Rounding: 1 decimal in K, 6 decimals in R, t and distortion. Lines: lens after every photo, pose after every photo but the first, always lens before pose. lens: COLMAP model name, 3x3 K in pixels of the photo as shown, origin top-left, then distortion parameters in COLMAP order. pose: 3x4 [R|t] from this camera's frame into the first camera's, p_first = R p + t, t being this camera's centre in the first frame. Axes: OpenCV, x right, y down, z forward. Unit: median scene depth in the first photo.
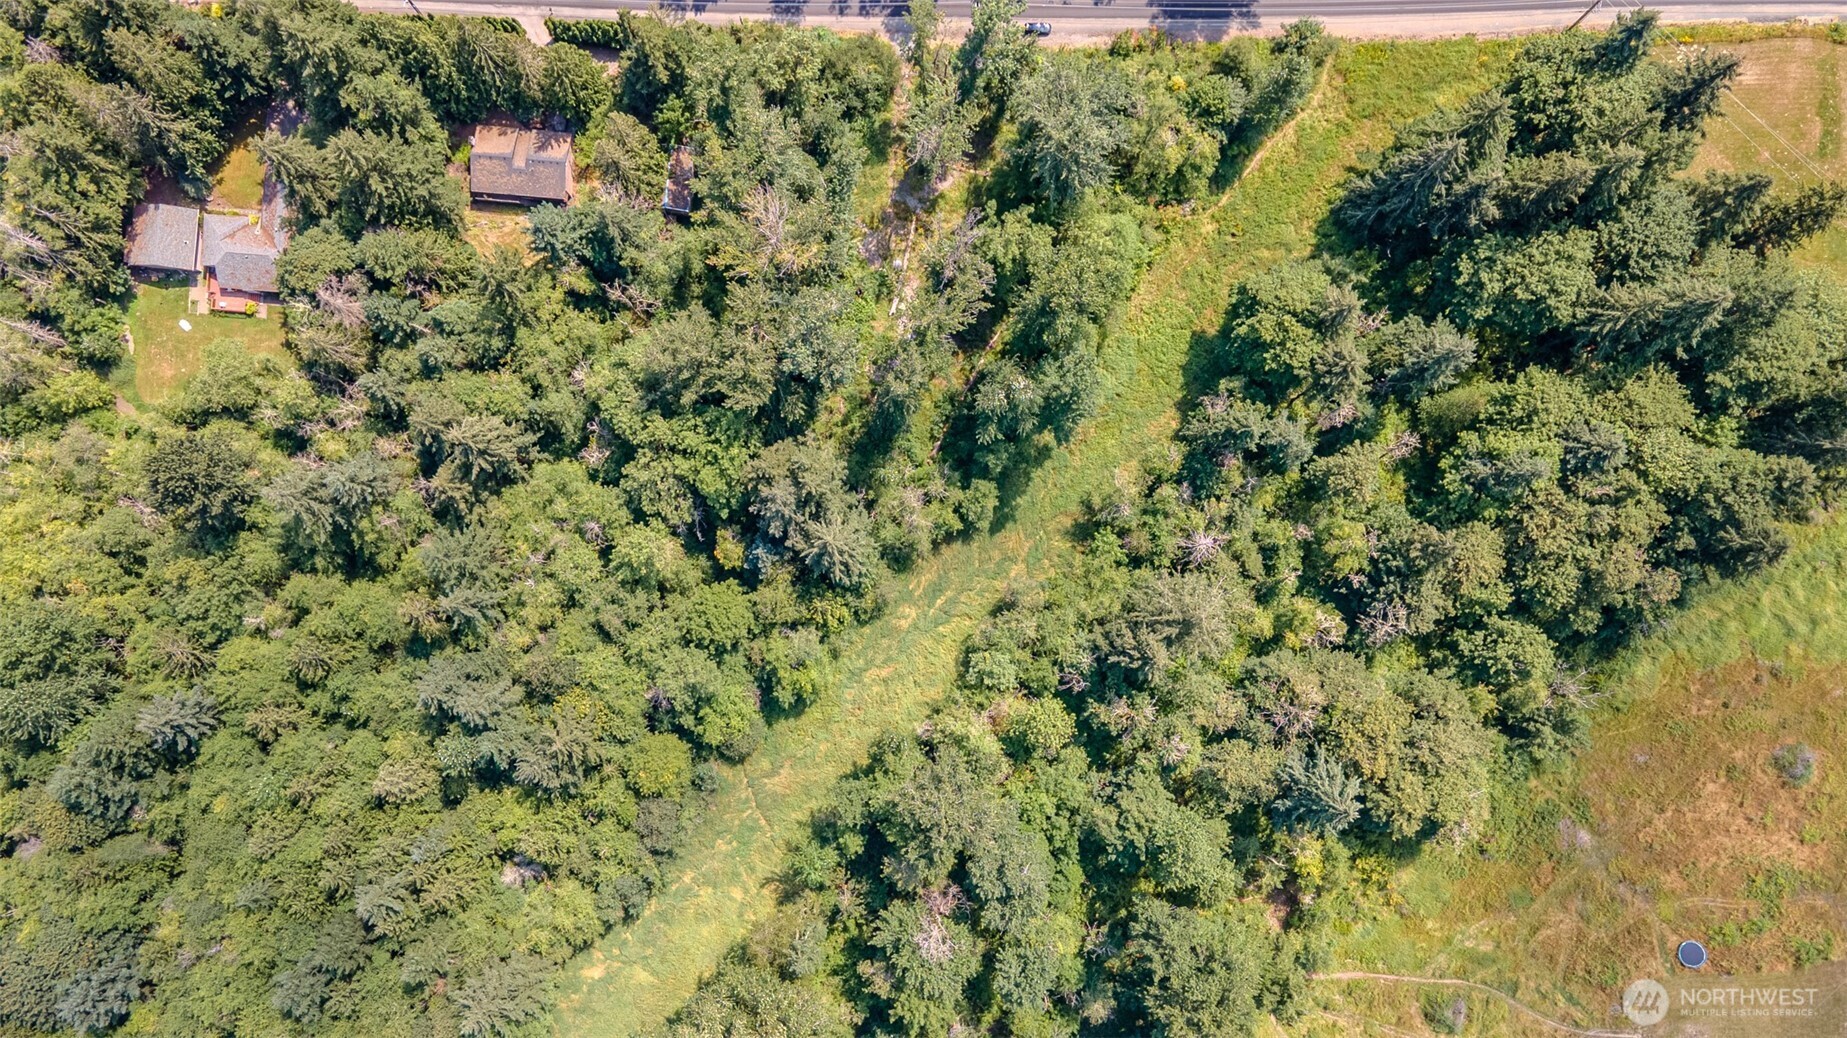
lens RADIAL K [[1325.7, 0, 914.7], [0, 1325.7, 516.2], [0, 0, 1]] dist [0.022371, 0.074303]
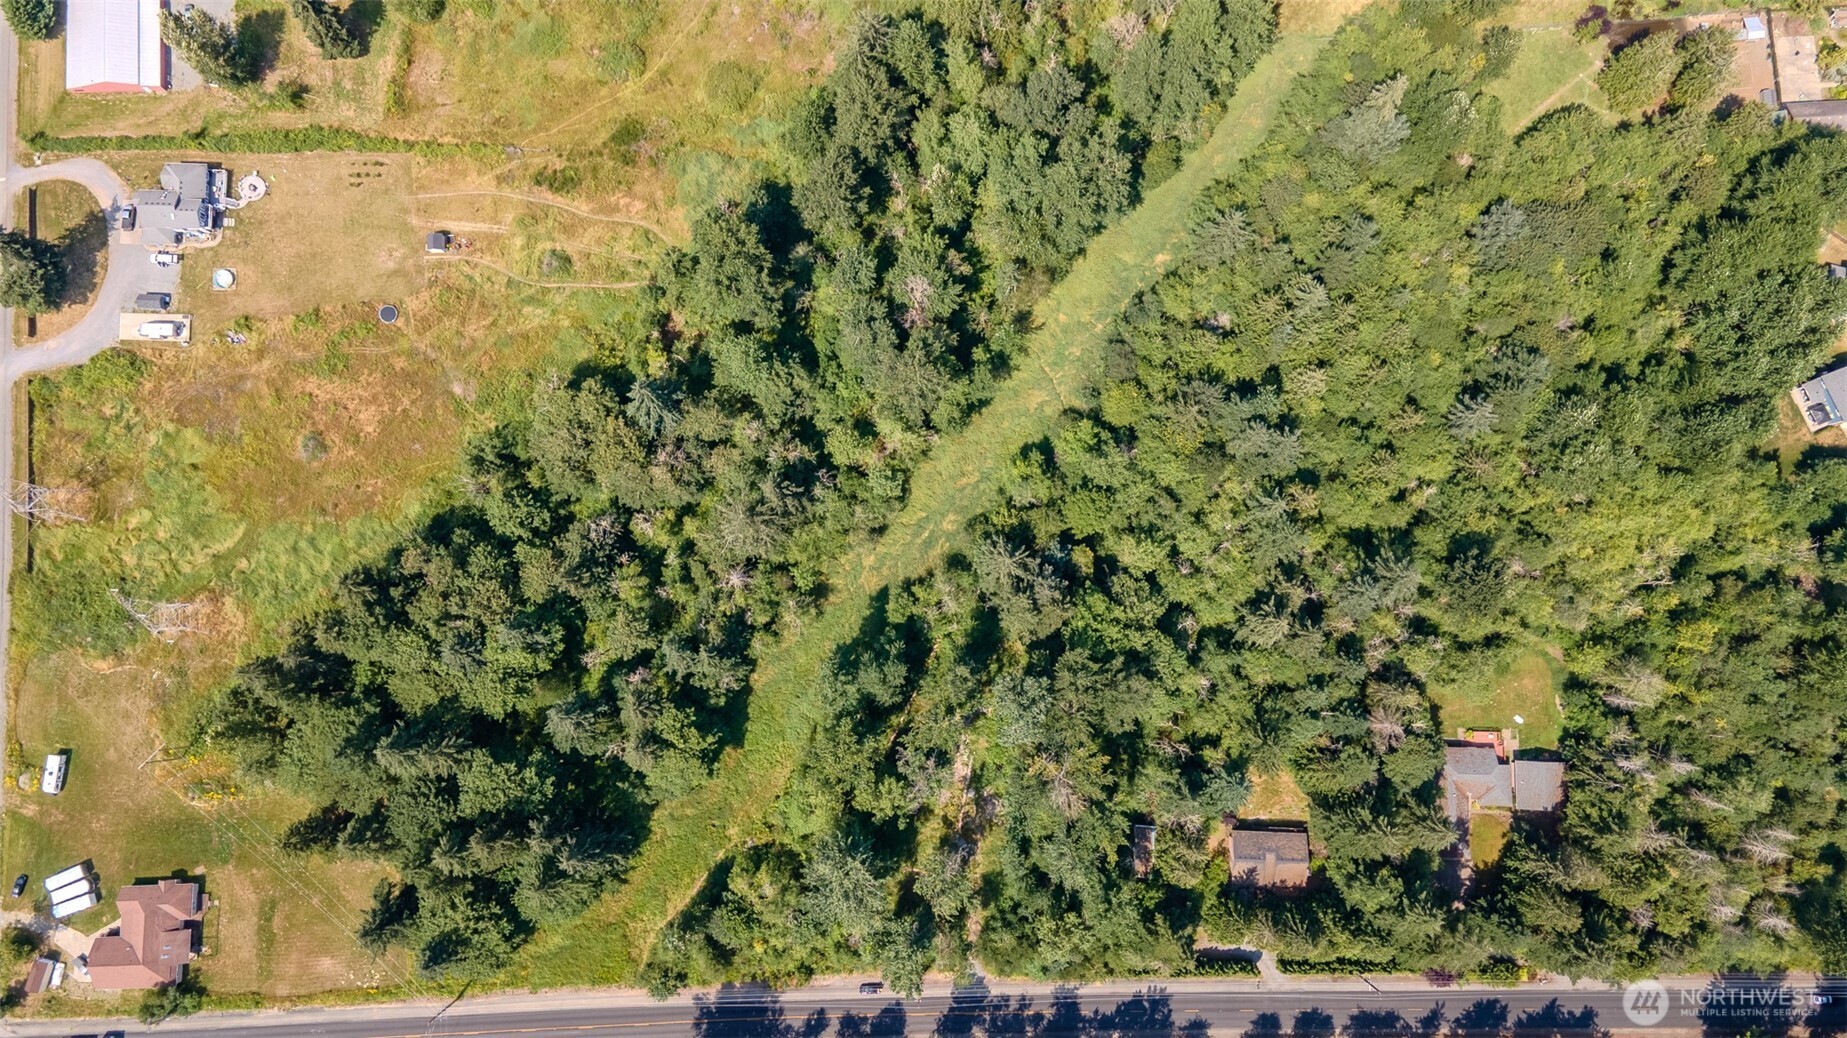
lens RADIAL K [[1296.4, 0, 919.0], [0, 1296.4, 526.6], [0, 0, 1]] dist [0.068765, -0.000781]
pose [[-0.998617, 0.049739, 0.017010, 0.003404], [-0.046482, -0.986637, 0.156166, -0.142258], [0.024550, 0.155159, 0.987584, -0.321975]]
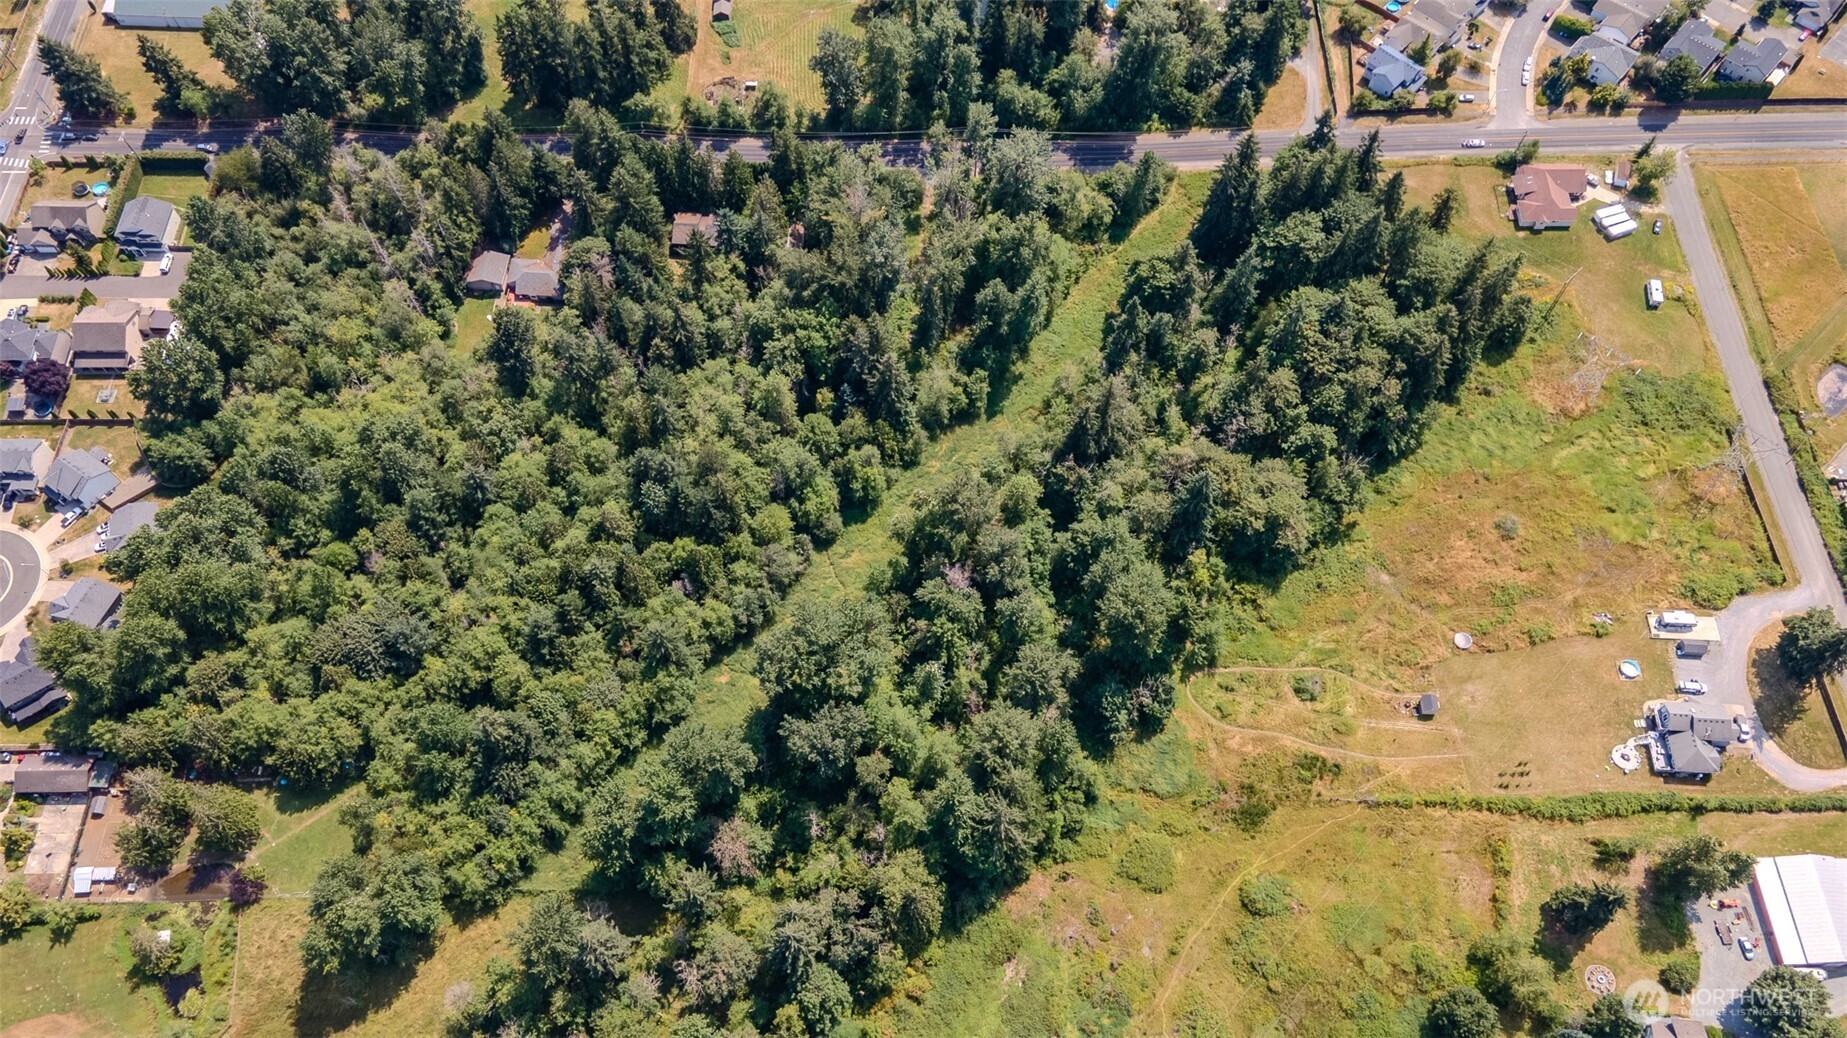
lens RADIAL K [[1296.4, 0, 919.0], [0, 1296.4, 526.6], [0, 0, 1]] dist [0.068765, -0.000781]
pose [[0.999952, -0.005659, 0.008019, -0.039047], [0.008493, 0.908454, -0.417899, 0.827991], [-0.004920, 0.417947, 0.908458, -0.372678]]
